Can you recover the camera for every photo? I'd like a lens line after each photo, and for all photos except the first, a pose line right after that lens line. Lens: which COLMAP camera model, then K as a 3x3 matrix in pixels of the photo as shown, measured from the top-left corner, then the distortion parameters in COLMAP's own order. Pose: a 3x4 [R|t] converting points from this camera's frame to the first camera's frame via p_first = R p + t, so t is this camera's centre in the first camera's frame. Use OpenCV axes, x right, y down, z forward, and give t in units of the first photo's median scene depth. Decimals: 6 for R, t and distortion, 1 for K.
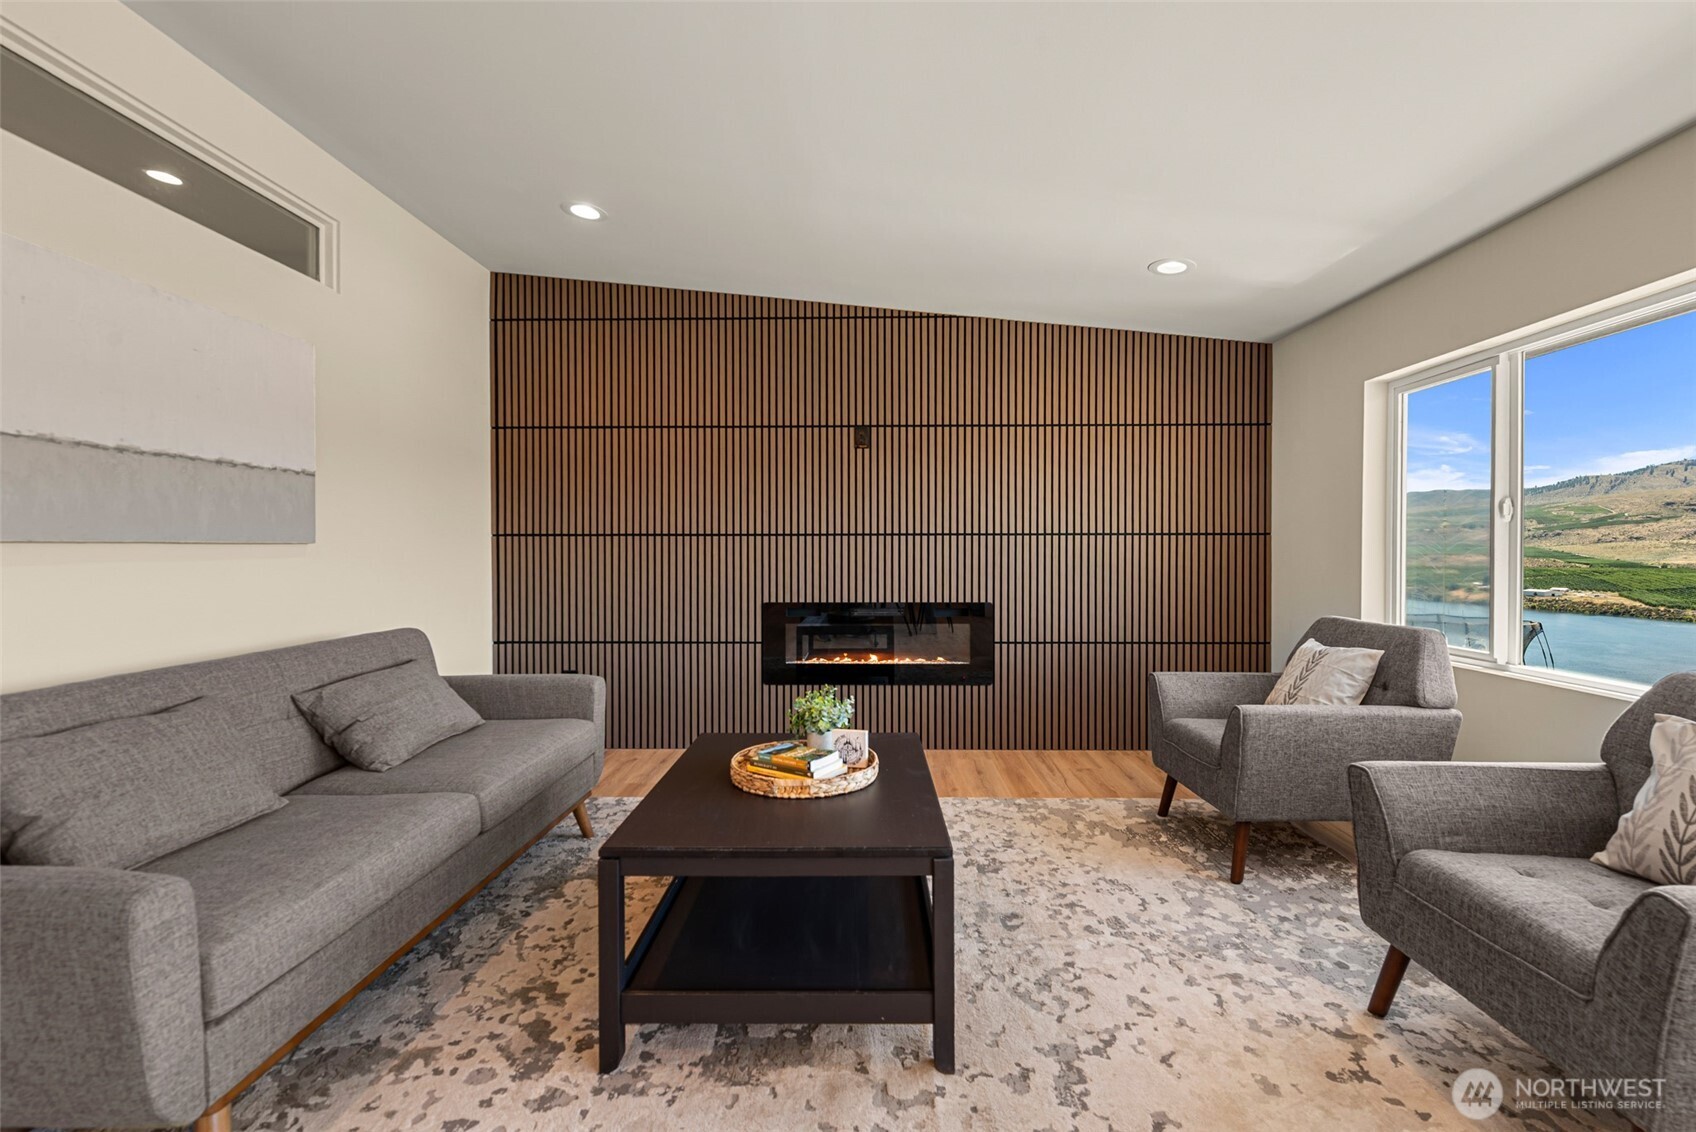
lens RADIAL K [[744.2, 0, 864.3], [0, 744.2, 560.3], [0, 0, 1]] dist [0.003366, 0.000008]
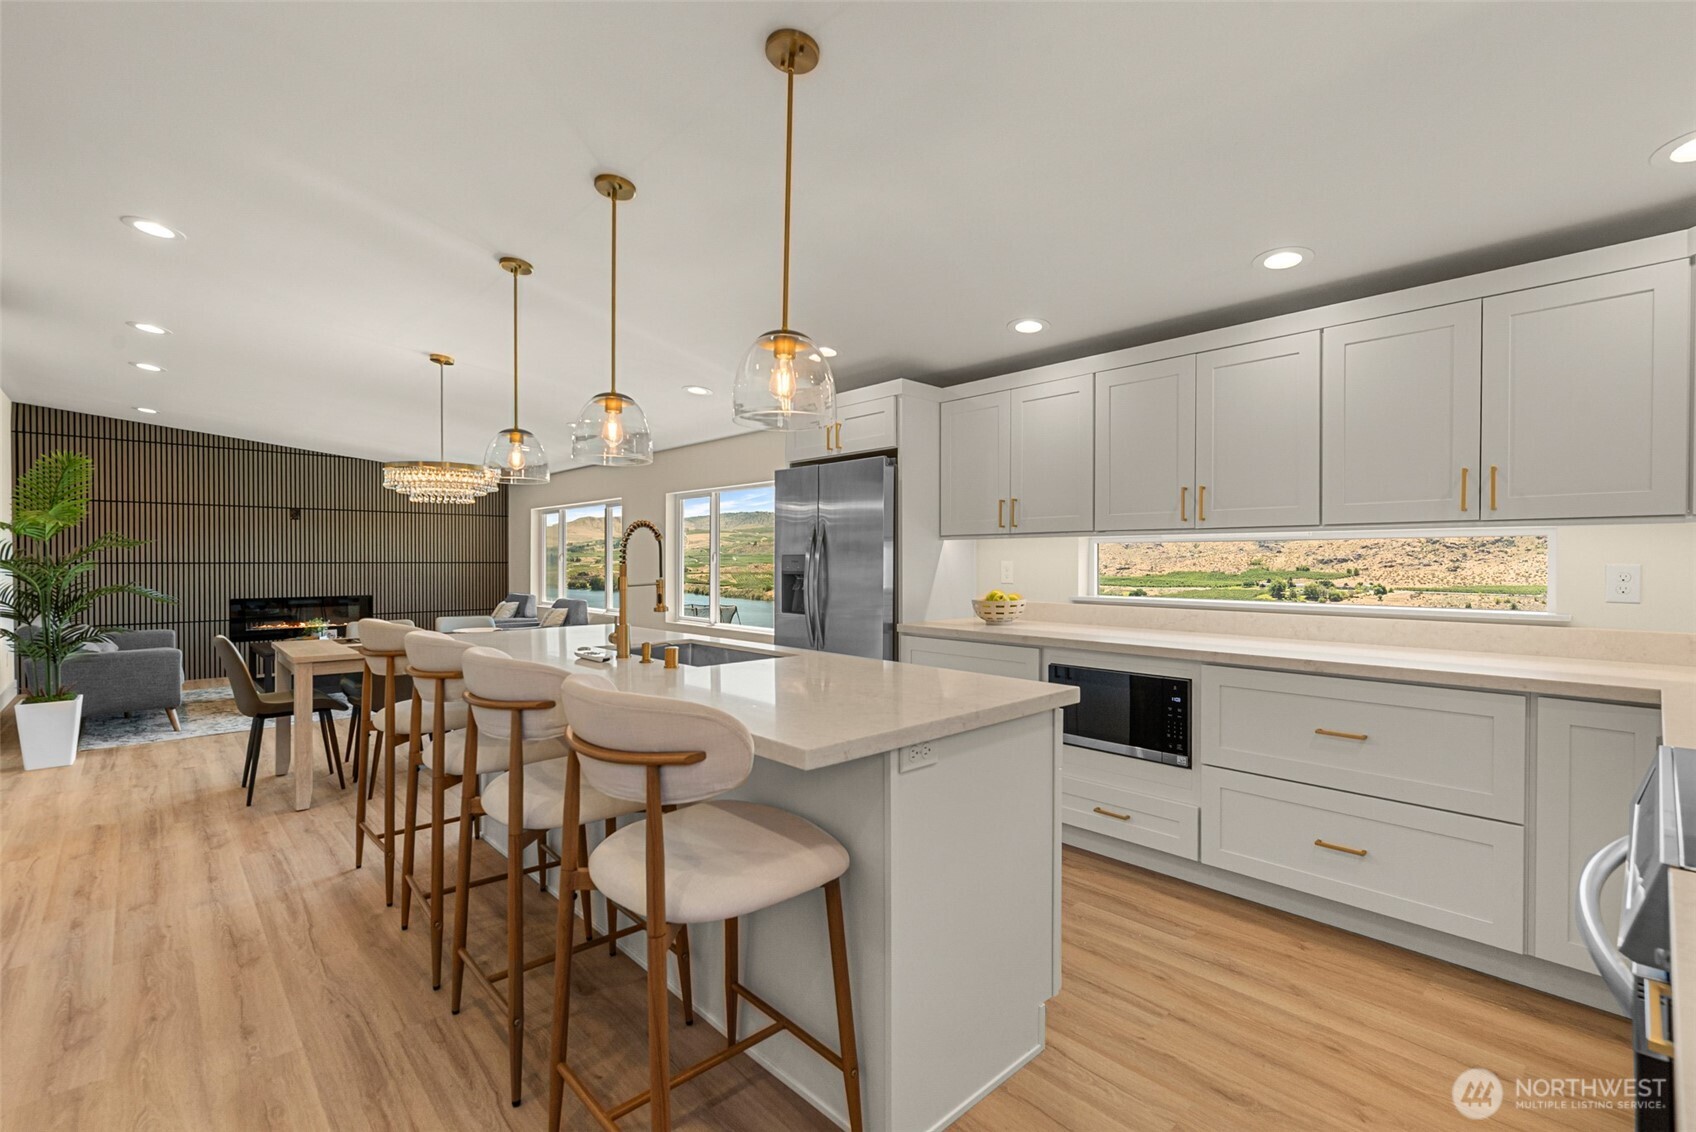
lens RADIAL K [[744.2, 0, 846.3], [0, 744.2, 563.3], [0, 0, 1]] dist [0.003366, 0.000008]
pose [[0.715924, -0.001734, 0.698176, -0.387923], [0.007035, 0.999964, -0.004731, -0.014931], [-0.698143, 0.008299, 0.715910, -1.662182]]
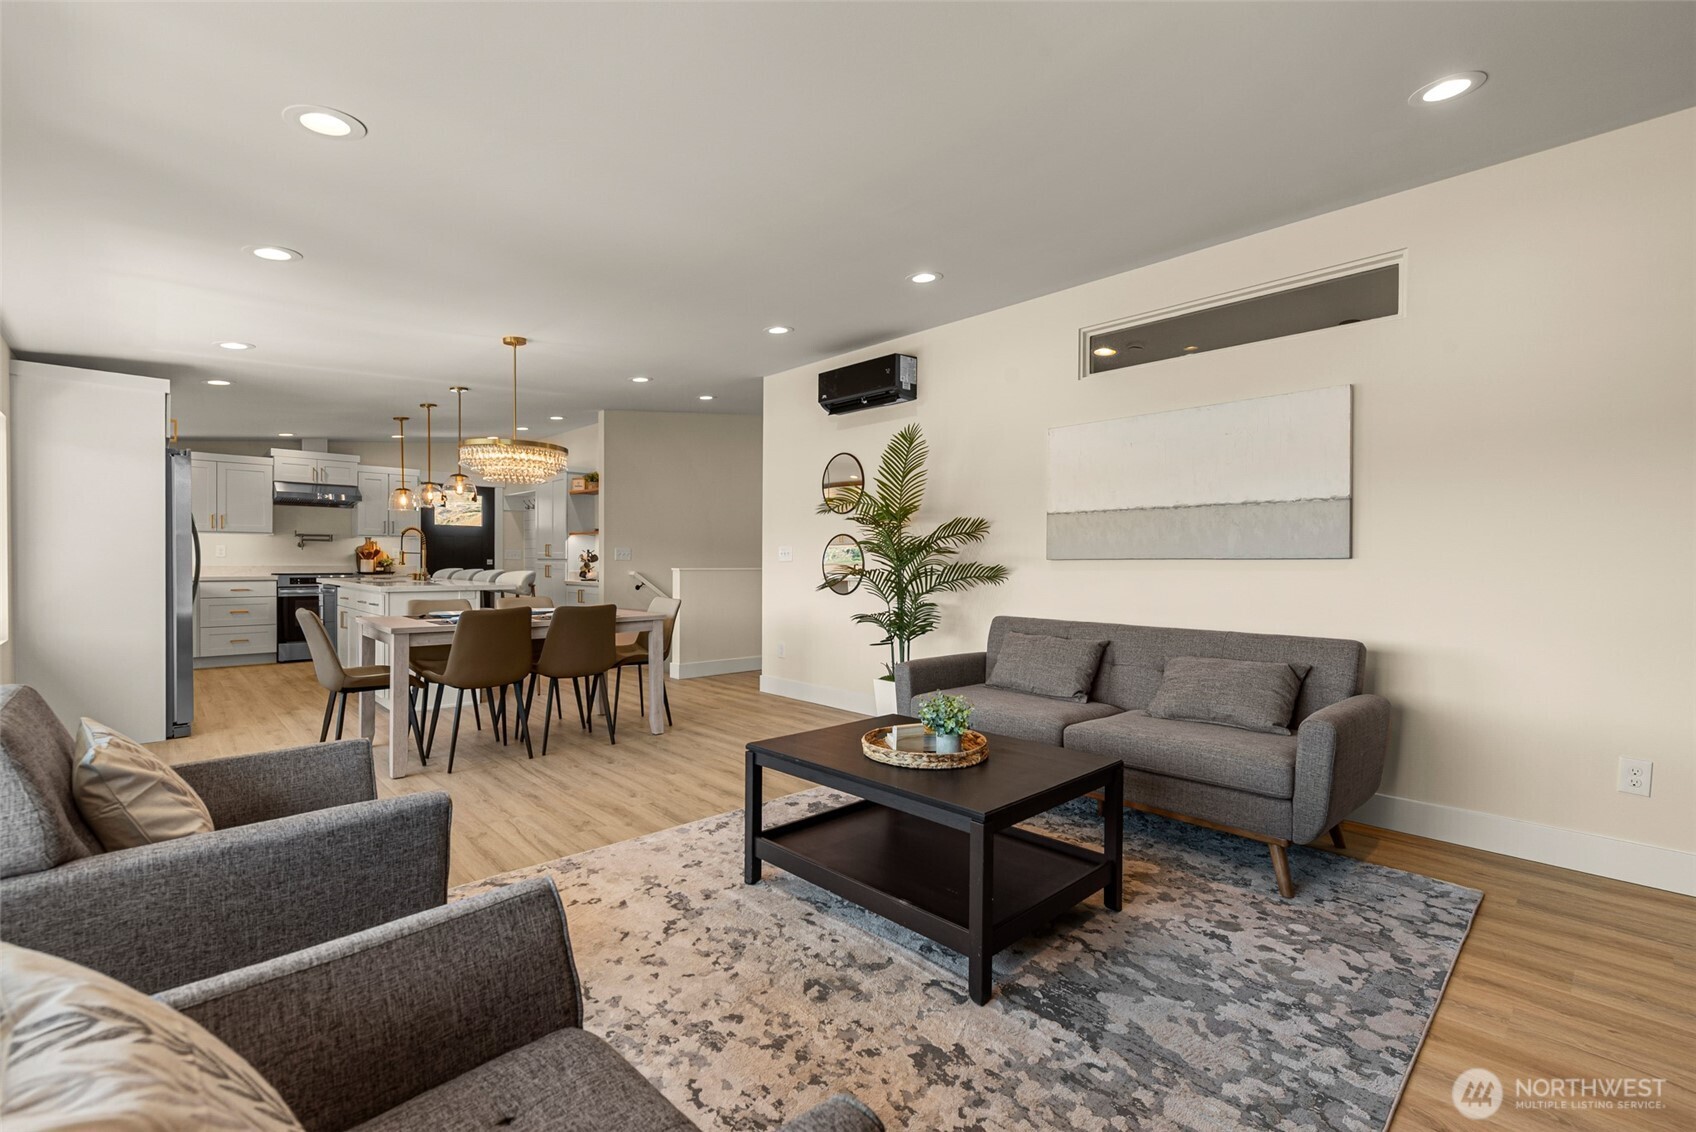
lens RADIAL K [[744.2, 0, 859.6], [0, 744.2, 563.3], [0, 0, 1]] dist [0.003366, 0.000008]
pose [[-0.704606, -0.001218, -0.709597, 0.812784], [-0.015162, 0.999796, 0.013339, -0.025519], [0.709436, 0.020158, -0.704481, 1.708155]]
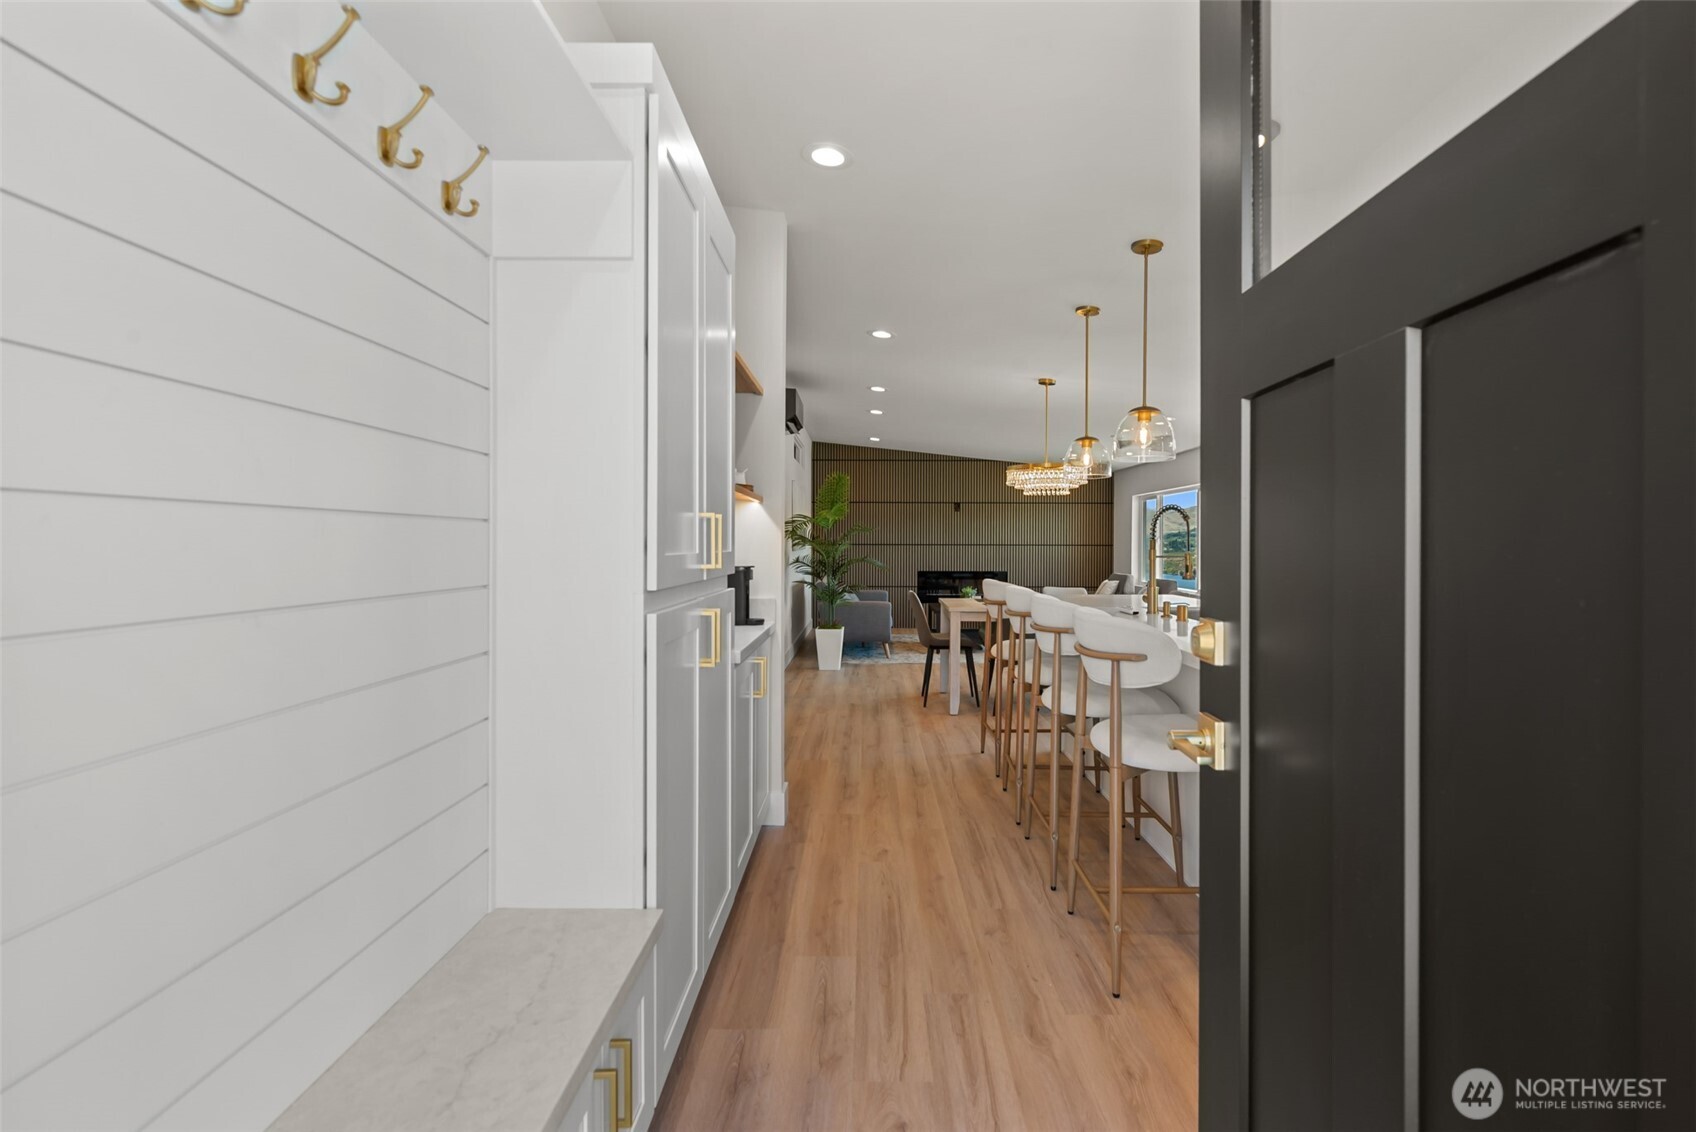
lens RADIAL K [[766.1, 0, 856.2], [0, 766.1, 554.1], [0, 0, 1]] dist [-0.002806, -0.000154]
pose [[0.999971, 0.007555, -0.000102, -0.402307], [-0.007555, 0.999971, 0.001299, -0.000778], [0.000112, -0.001298, 0.999999, -1.921942]]
